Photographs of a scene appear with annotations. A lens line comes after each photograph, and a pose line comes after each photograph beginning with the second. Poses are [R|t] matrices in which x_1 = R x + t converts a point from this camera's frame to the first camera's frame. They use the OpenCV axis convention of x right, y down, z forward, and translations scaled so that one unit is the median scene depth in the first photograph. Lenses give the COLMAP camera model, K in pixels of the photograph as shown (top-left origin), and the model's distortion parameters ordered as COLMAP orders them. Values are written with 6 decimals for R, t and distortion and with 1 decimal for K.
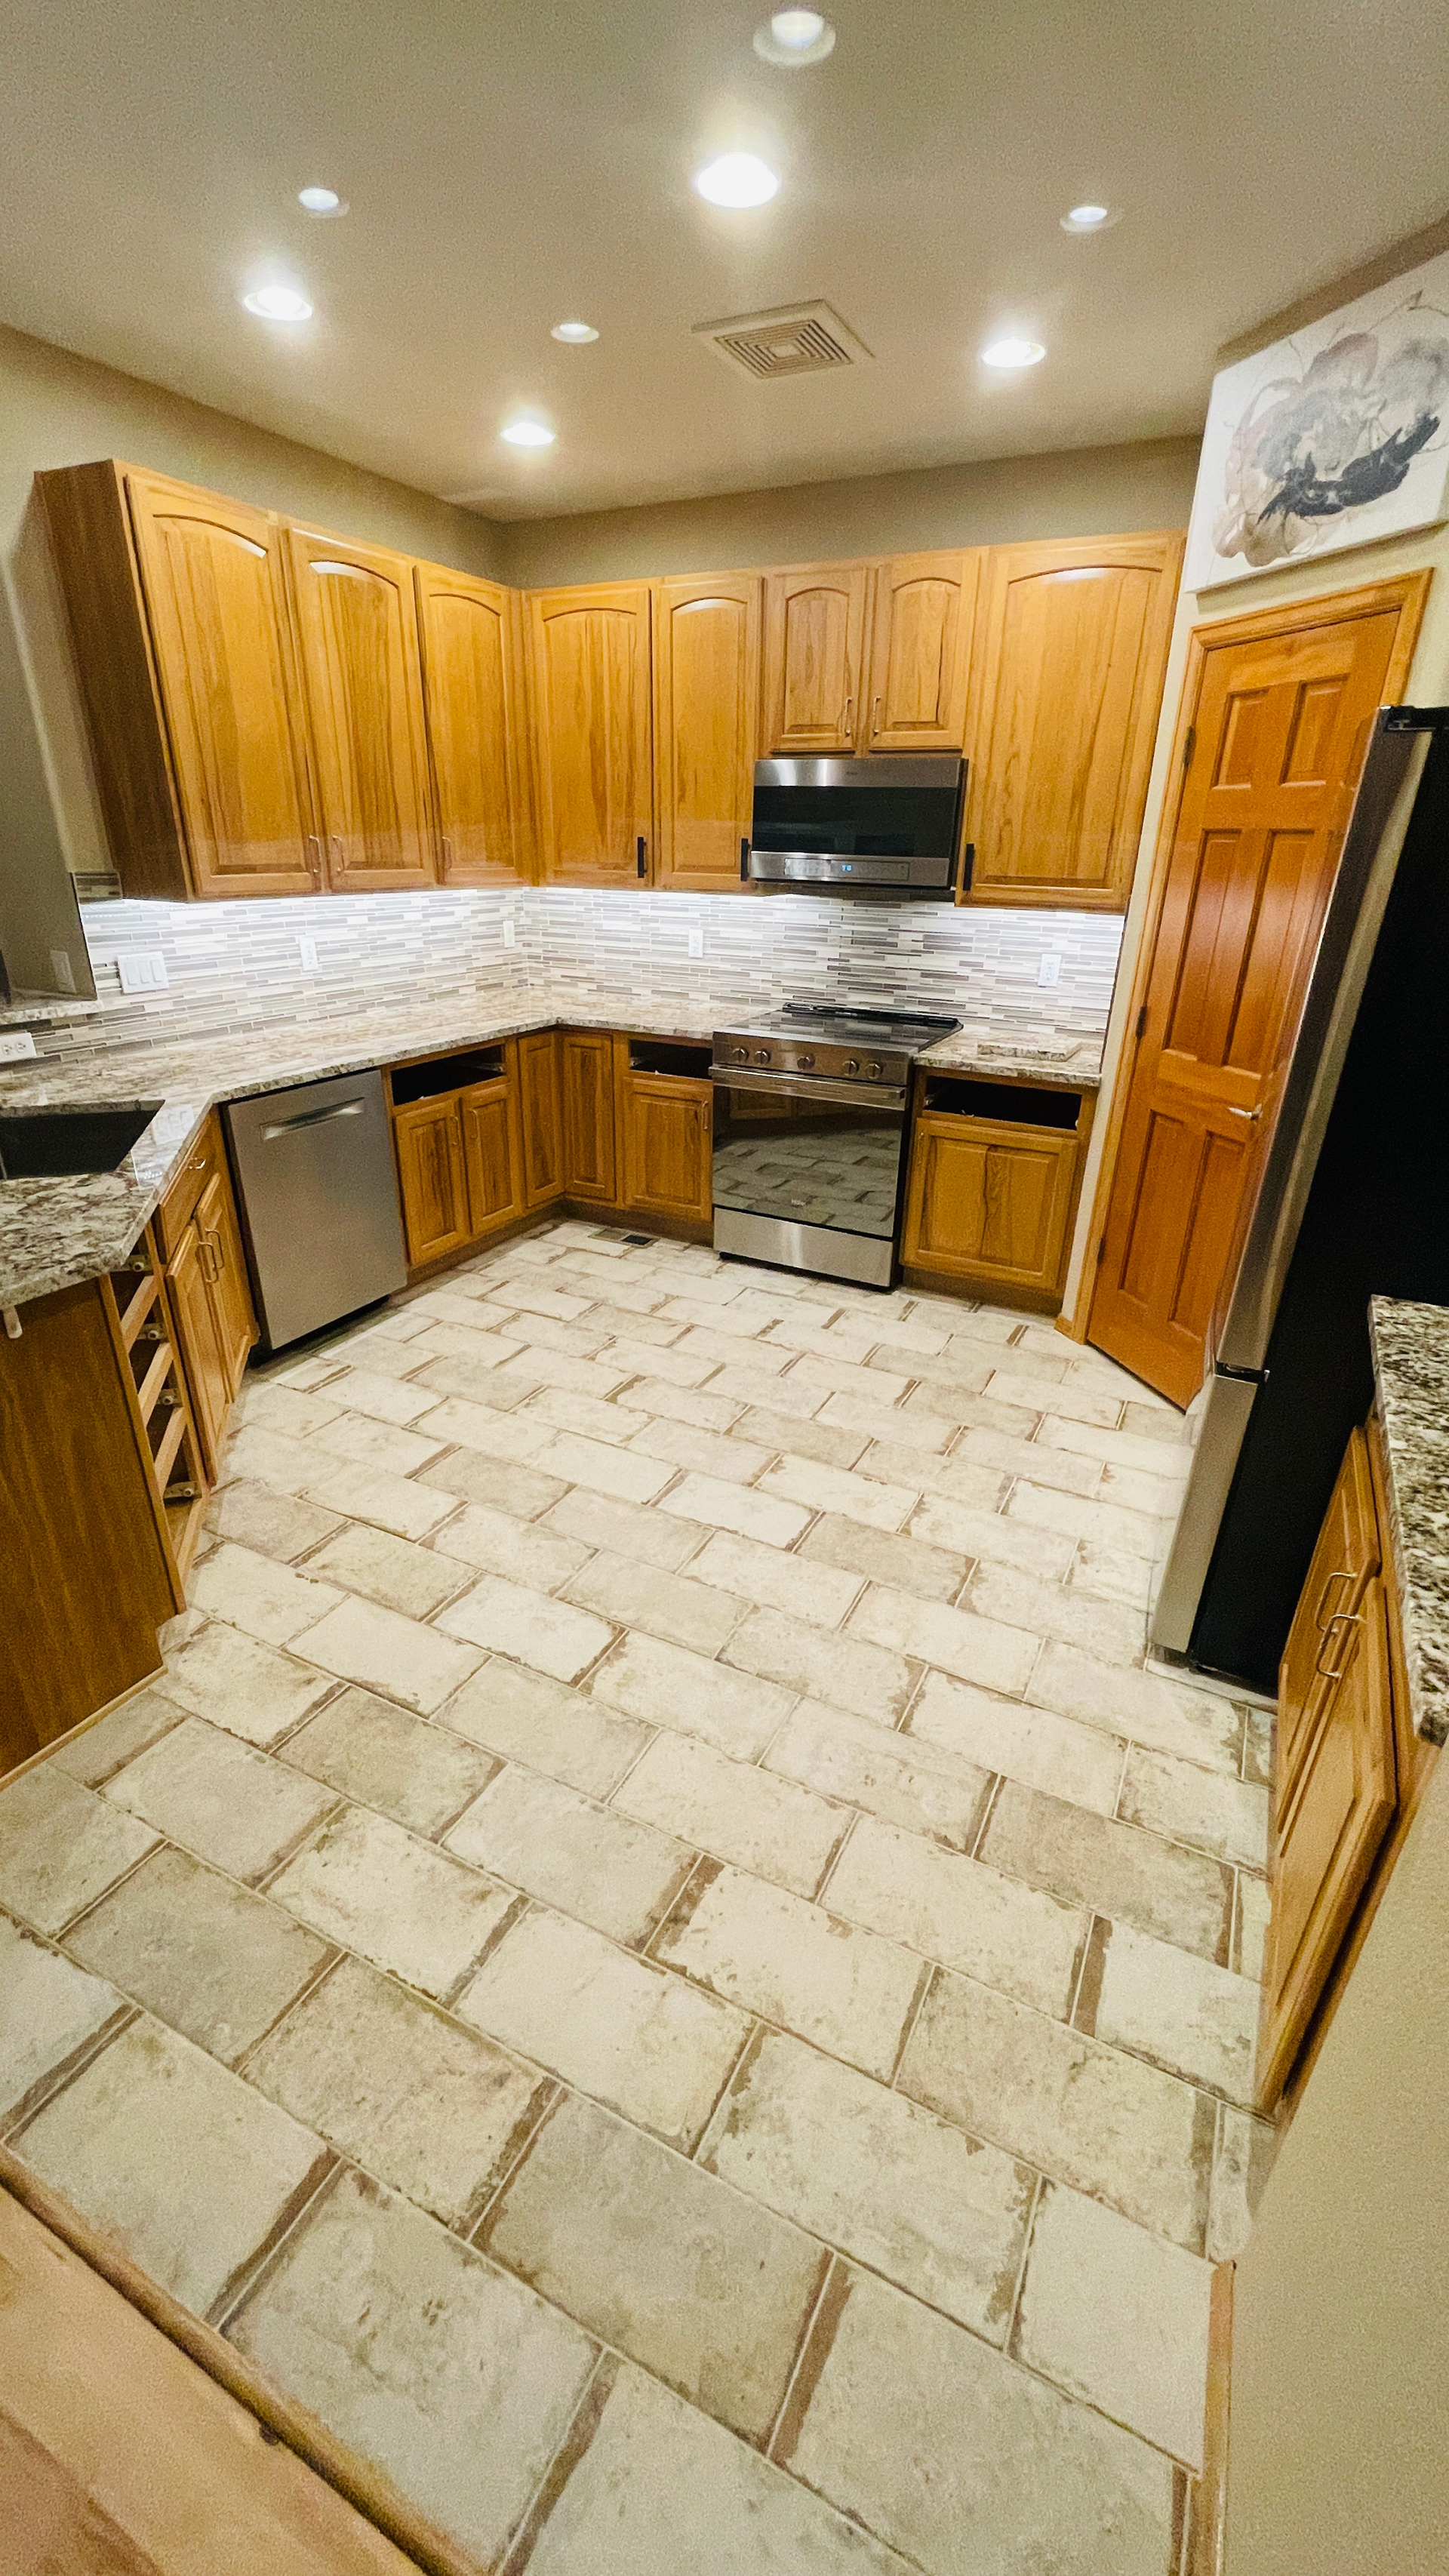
lens RADIAL K [[1038.9, 0, 732.1], [0, 1038.9, 1295.2], [0, 0, 1]] dist [-0.002052, -0.000616]
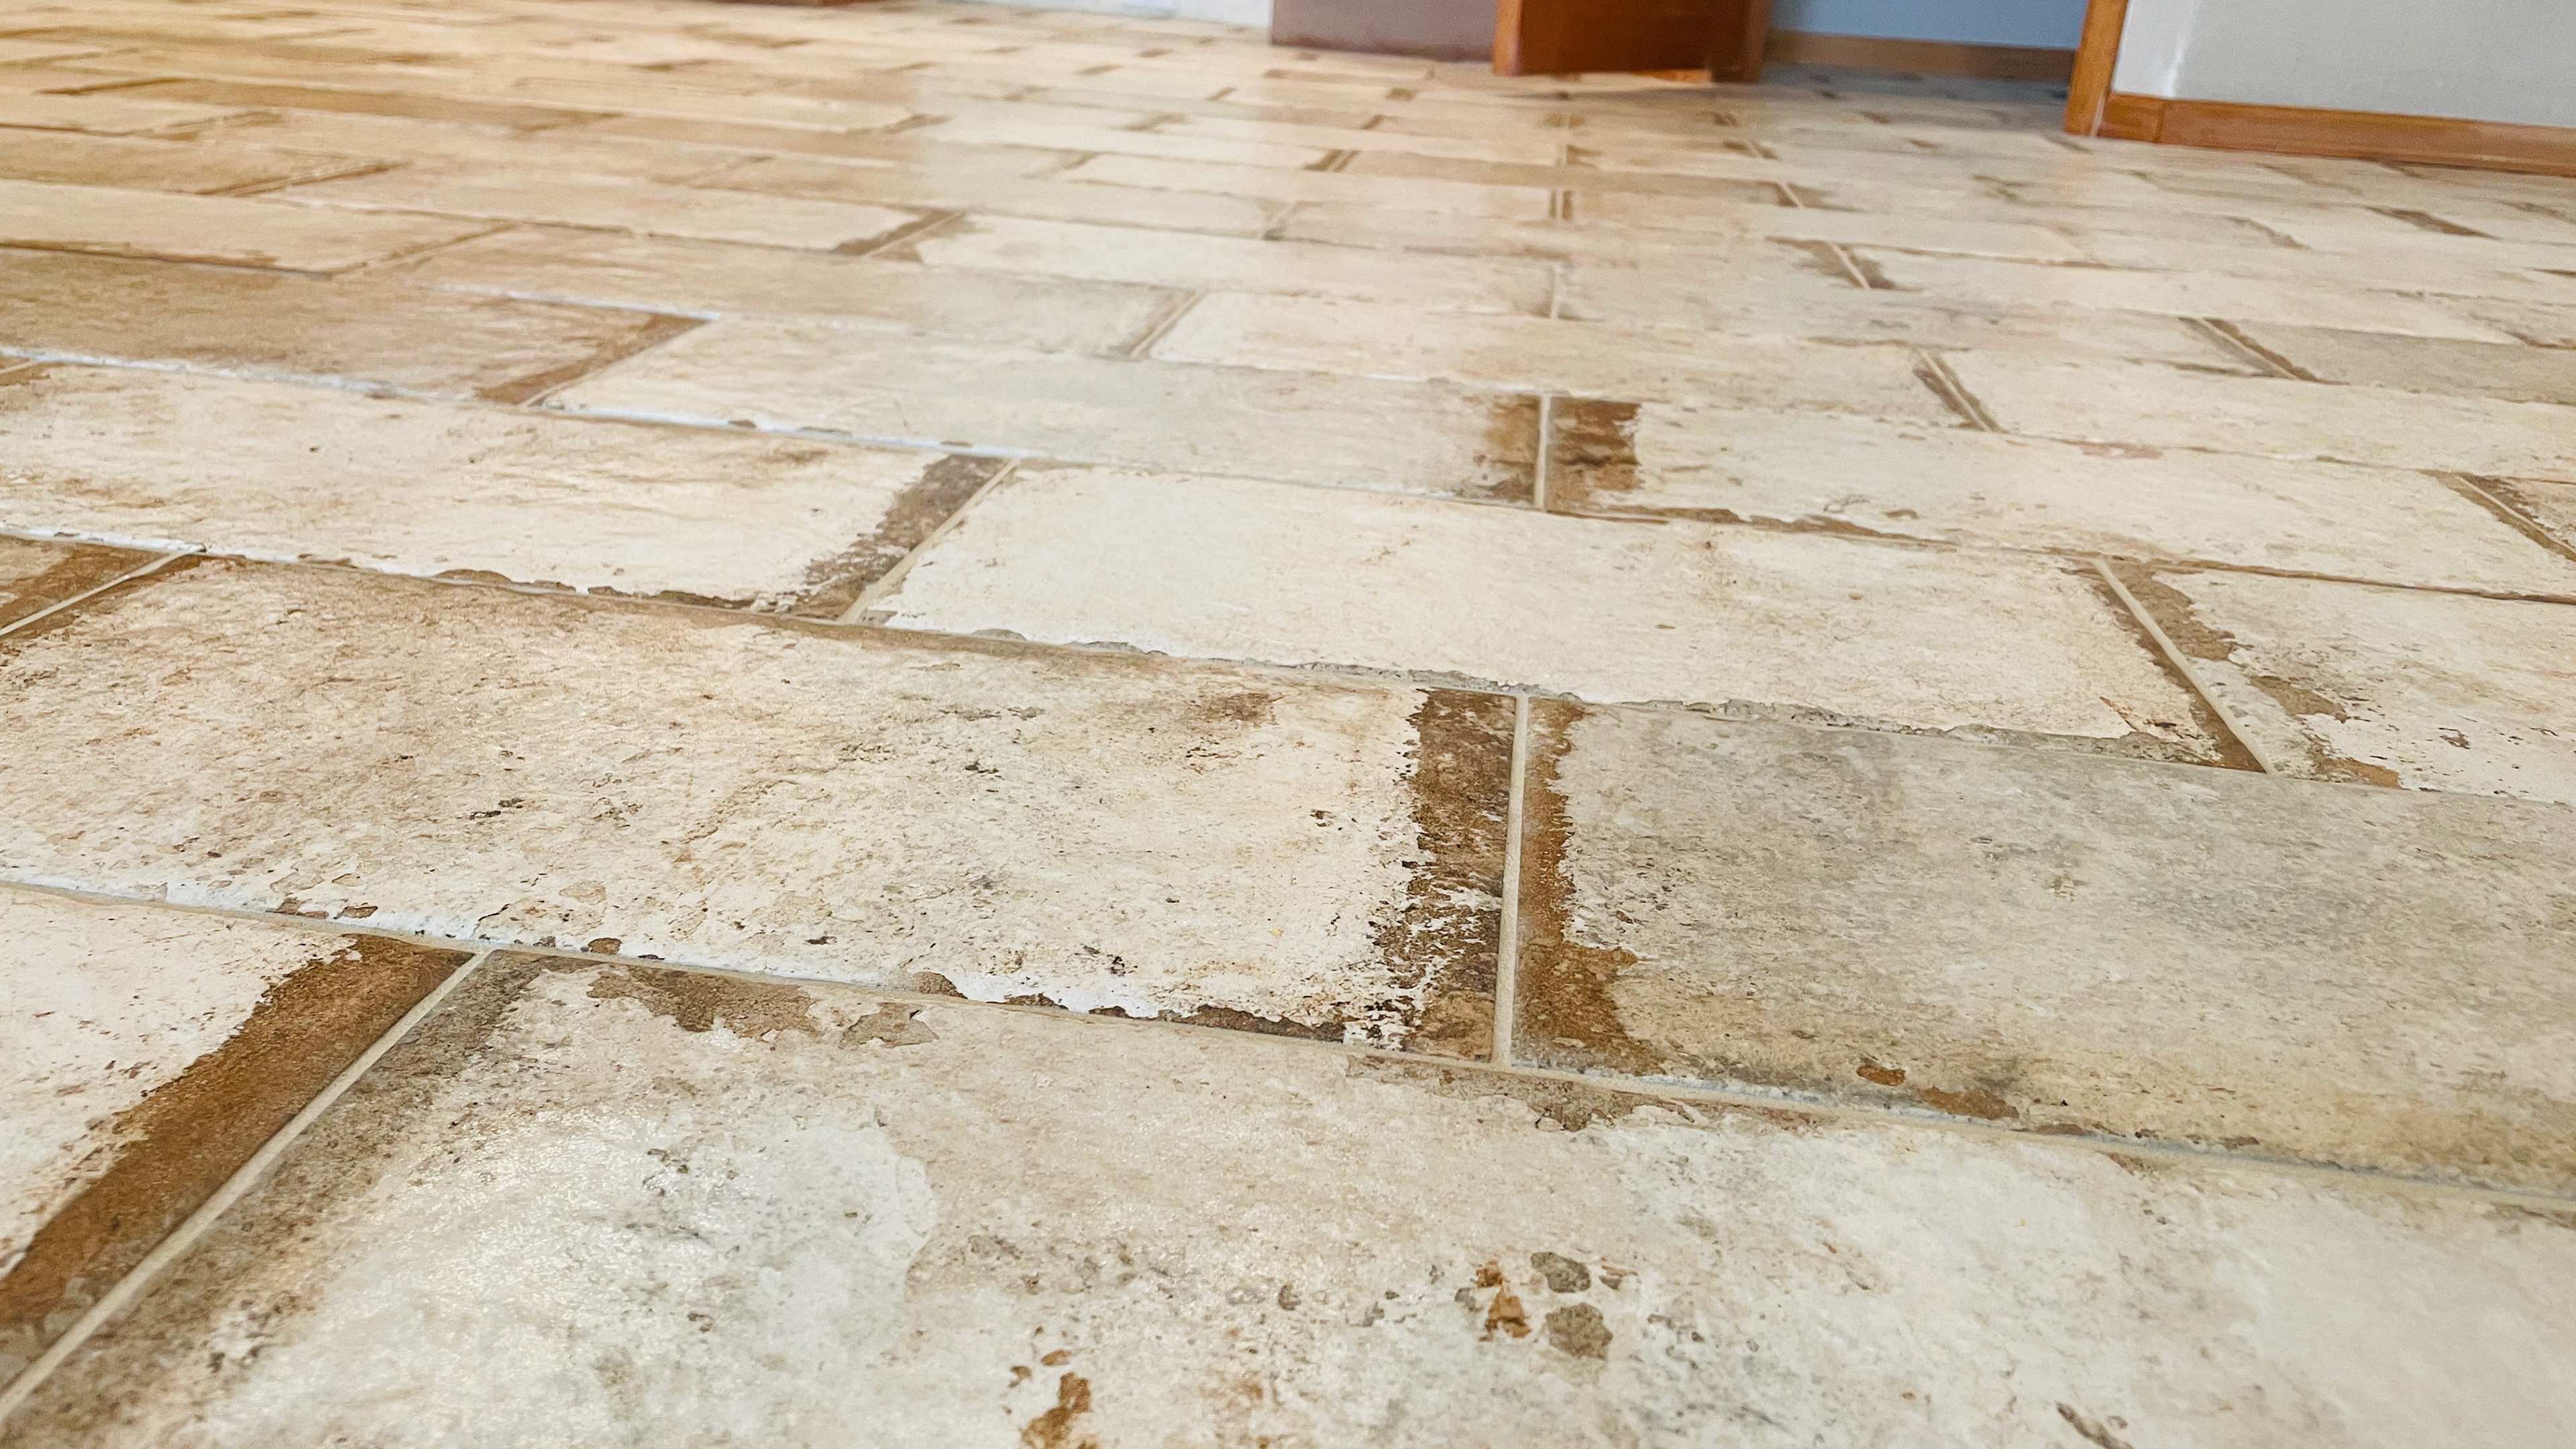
lens RADIAL K [[1954.8, 0, 1288.0], [0, 1954.8, 724.5], [0, 0, 1]] dist [0.088156, -0.144978]
pose [[0.942601, -0.089931, 0.321582, -0.142463], [0.093514, 0.995609, 0.004320, 0.324926], [-0.320558, 0.026000, 0.946872, 0.276537]]
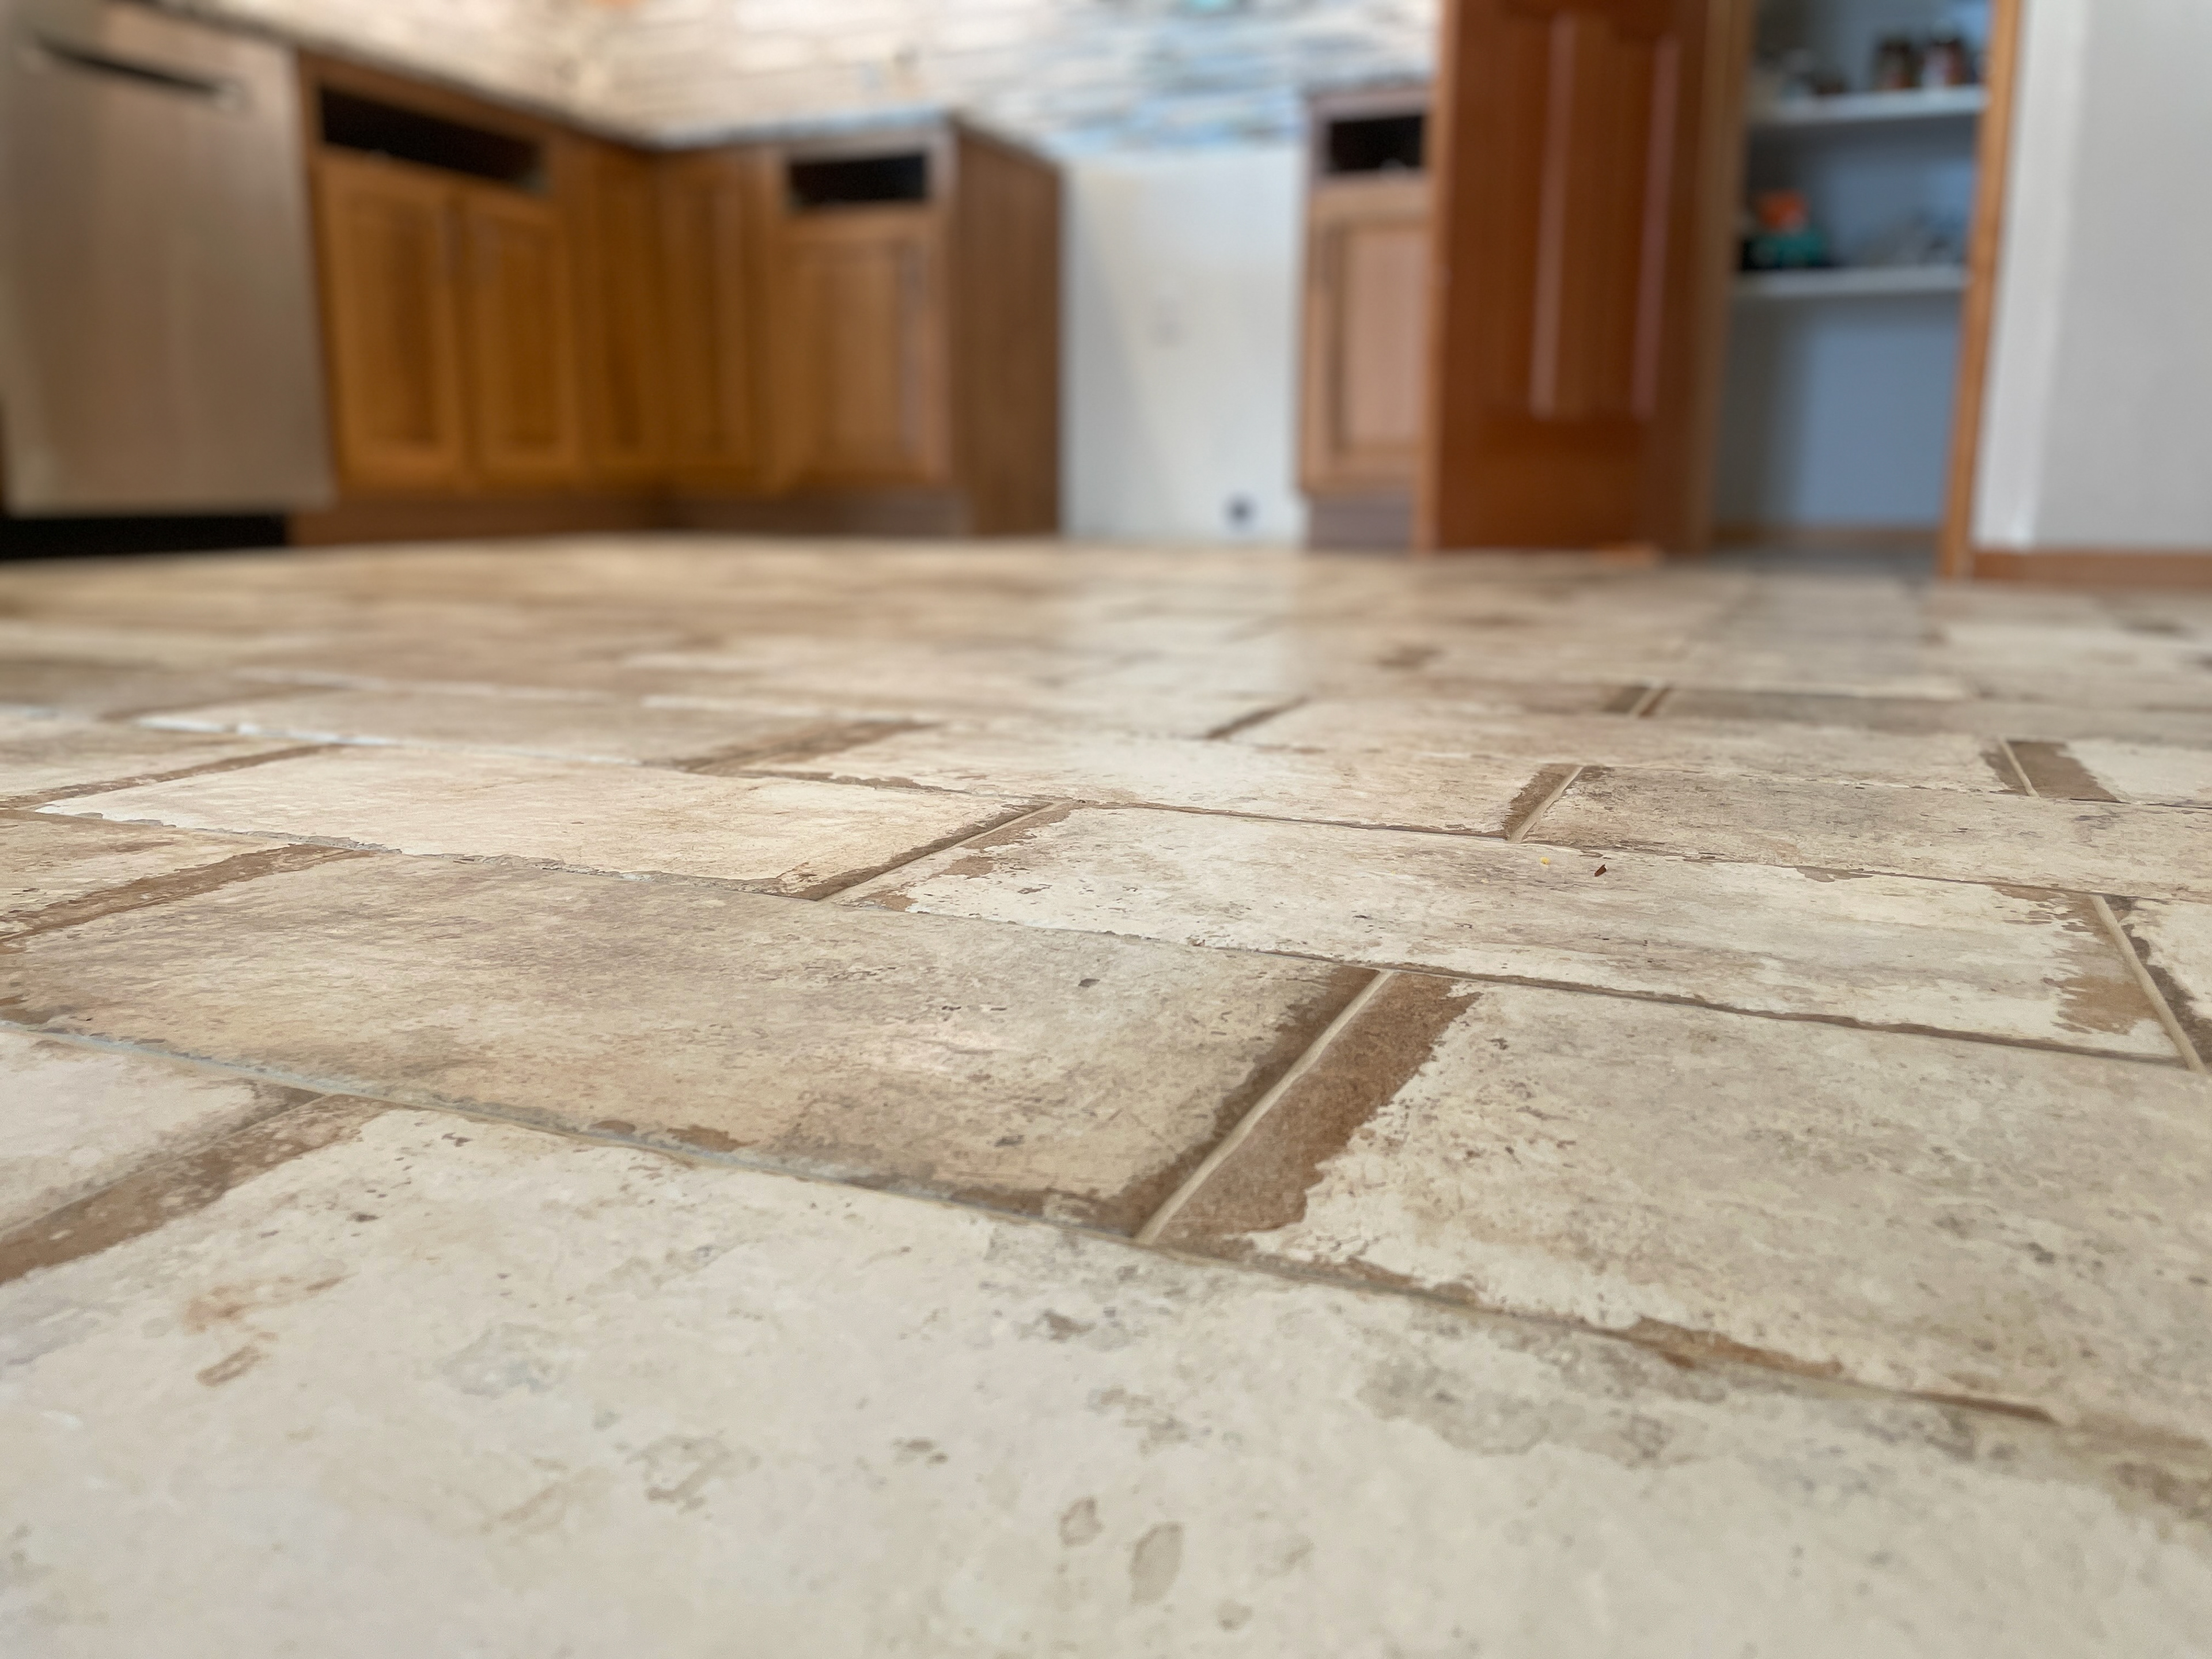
lens RADIAL K [[1678.4, 0, 1106.2], [0, 1678.4, 816.8], [0, 0, 1]] dist [0.092723, -0.127160]
pose [[0.997405, -0.032024, 0.064473, 0.003593], [0.045252, 0.975445, -0.215545, 0.367547], [-0.055987, 0.217903, 0.974363, 0.230486]]
